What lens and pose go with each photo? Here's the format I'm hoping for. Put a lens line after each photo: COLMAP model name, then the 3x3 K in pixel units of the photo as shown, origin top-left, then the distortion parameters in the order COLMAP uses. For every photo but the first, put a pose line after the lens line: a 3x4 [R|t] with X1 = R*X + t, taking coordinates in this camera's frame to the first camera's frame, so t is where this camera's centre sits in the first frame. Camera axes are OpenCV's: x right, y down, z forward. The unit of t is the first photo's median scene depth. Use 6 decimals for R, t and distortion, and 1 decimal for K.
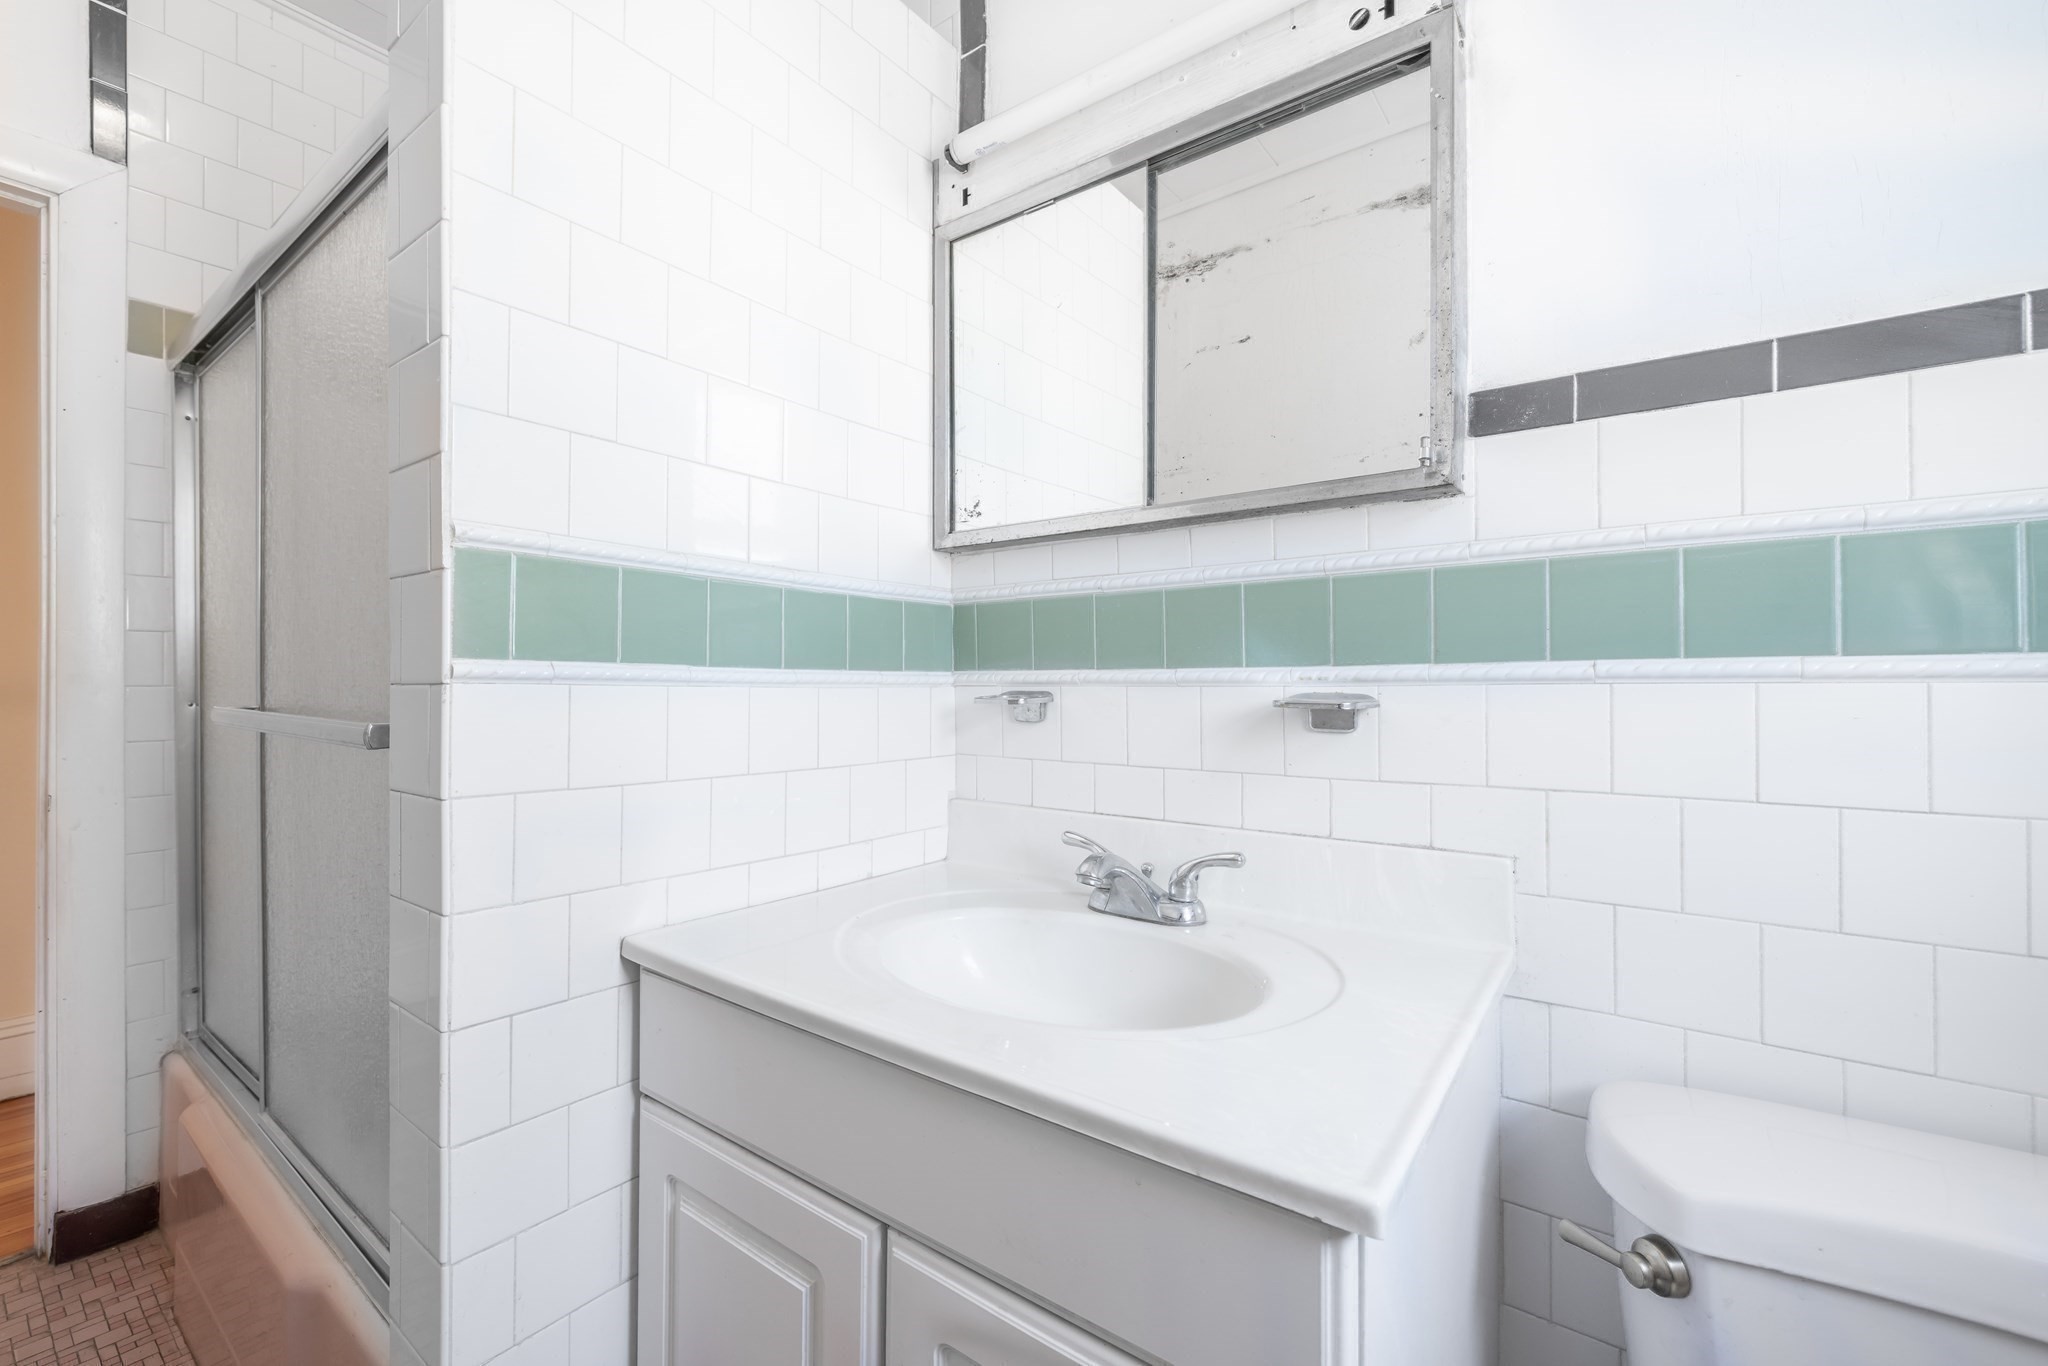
lens RADIAL K [[877.7, 0, 1028.2], [0, 877.7, 676.2], [0, 0, 1]] dist [0.001098, 0.000254]
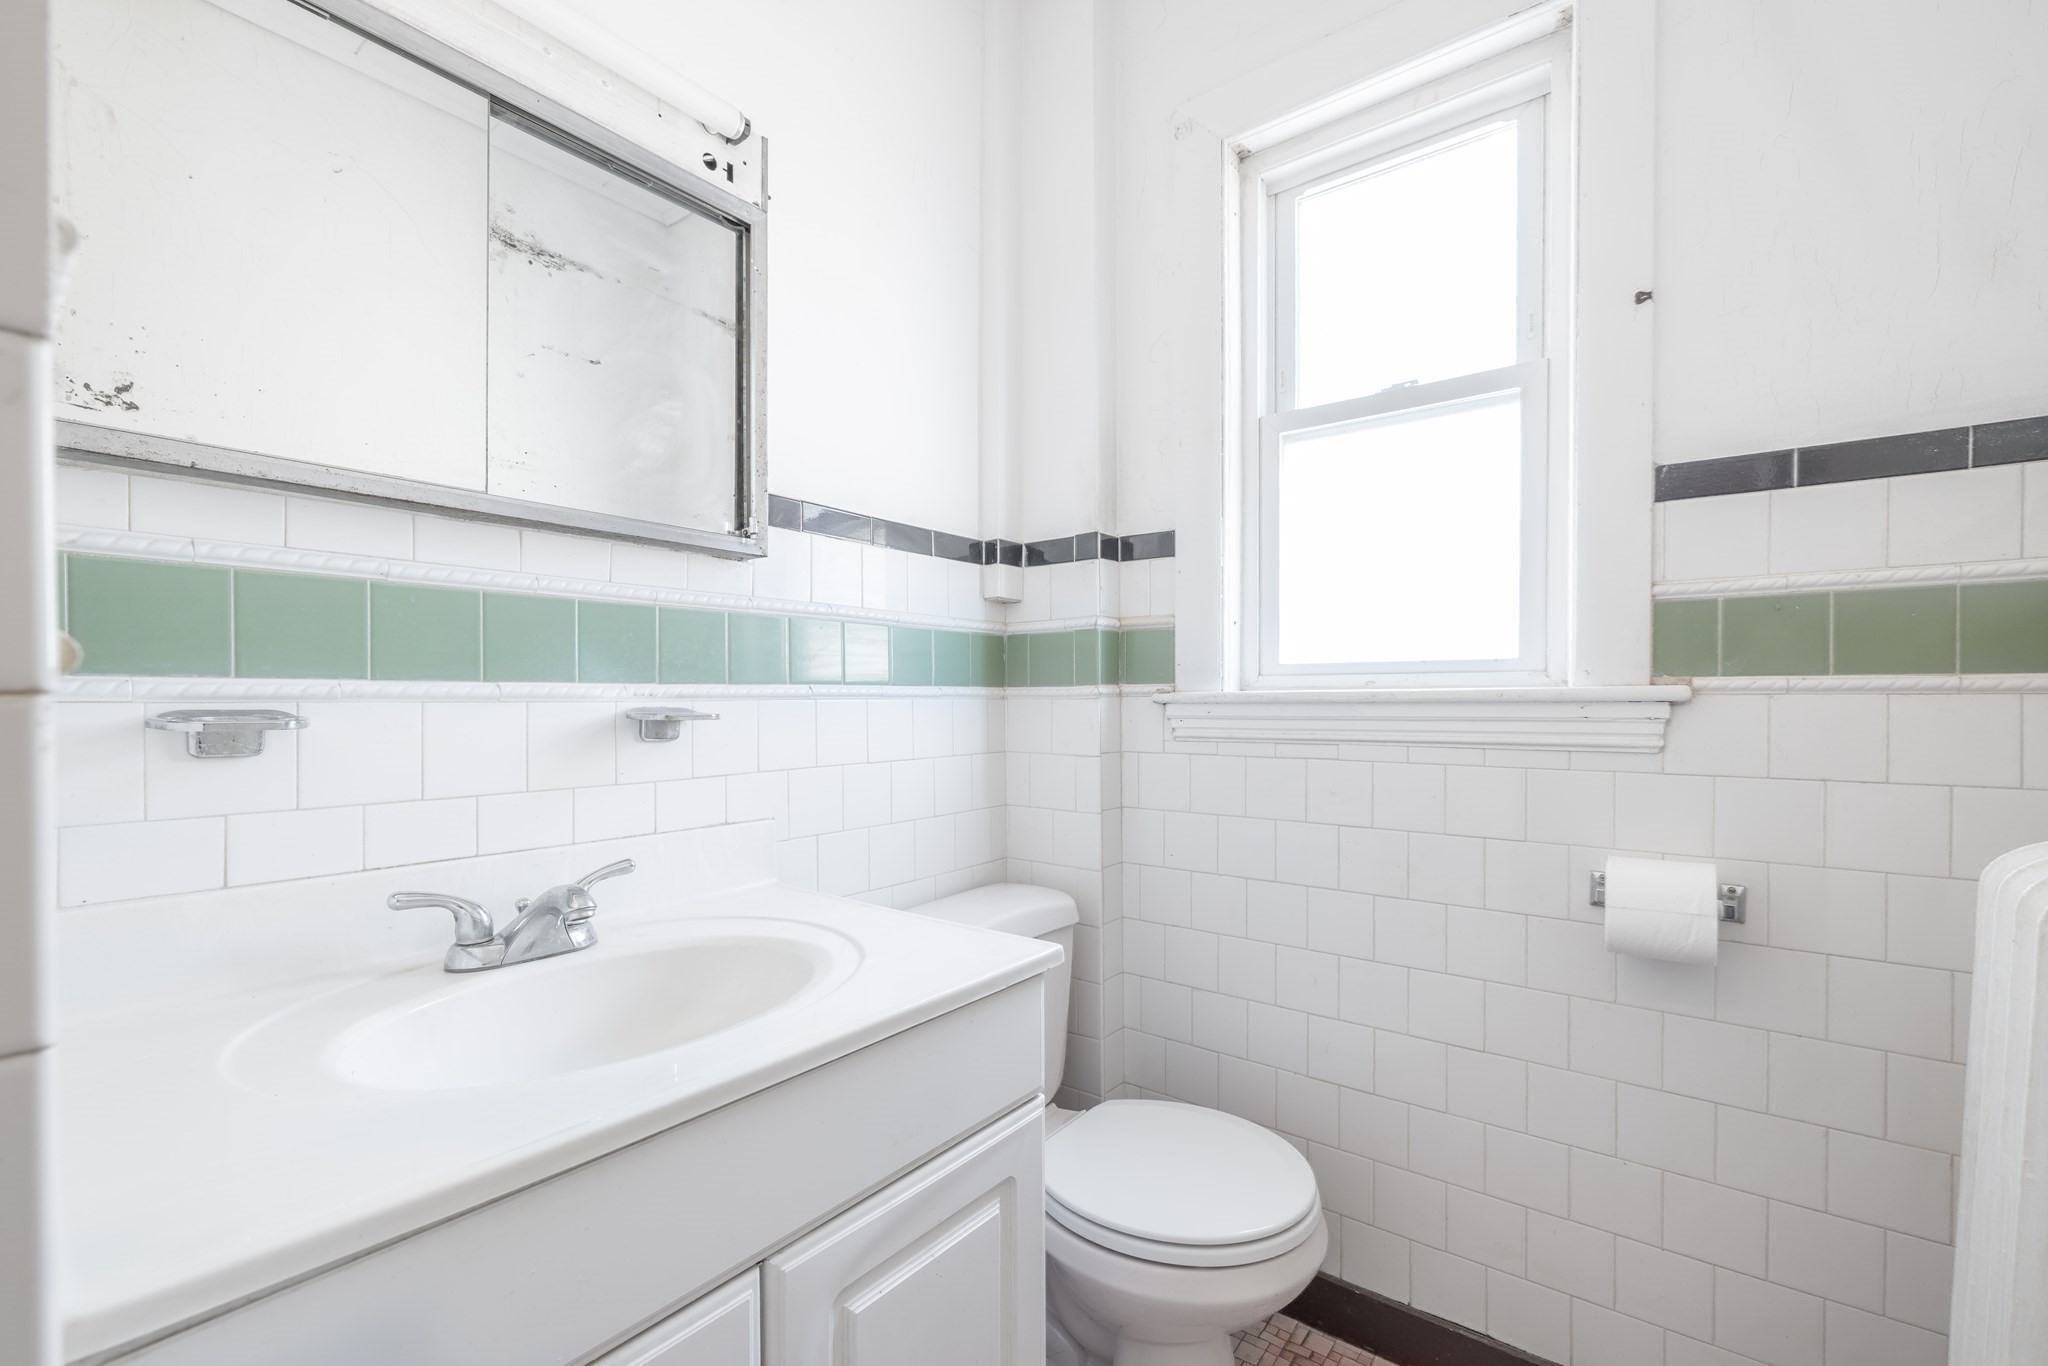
lens RADIAL K [[877.7, 0, 1030.2], [0, 877.7, 702.4], [0, 0, 1]] dist [0.001098, 0.000254]
pose [[0.003042, 0.001229, 0.999995, -0.754626], [-0.004827, 0.999988, -0.001215, 0.011010], [-0.999984, -0.004823, 0.003048, 0.477851]]
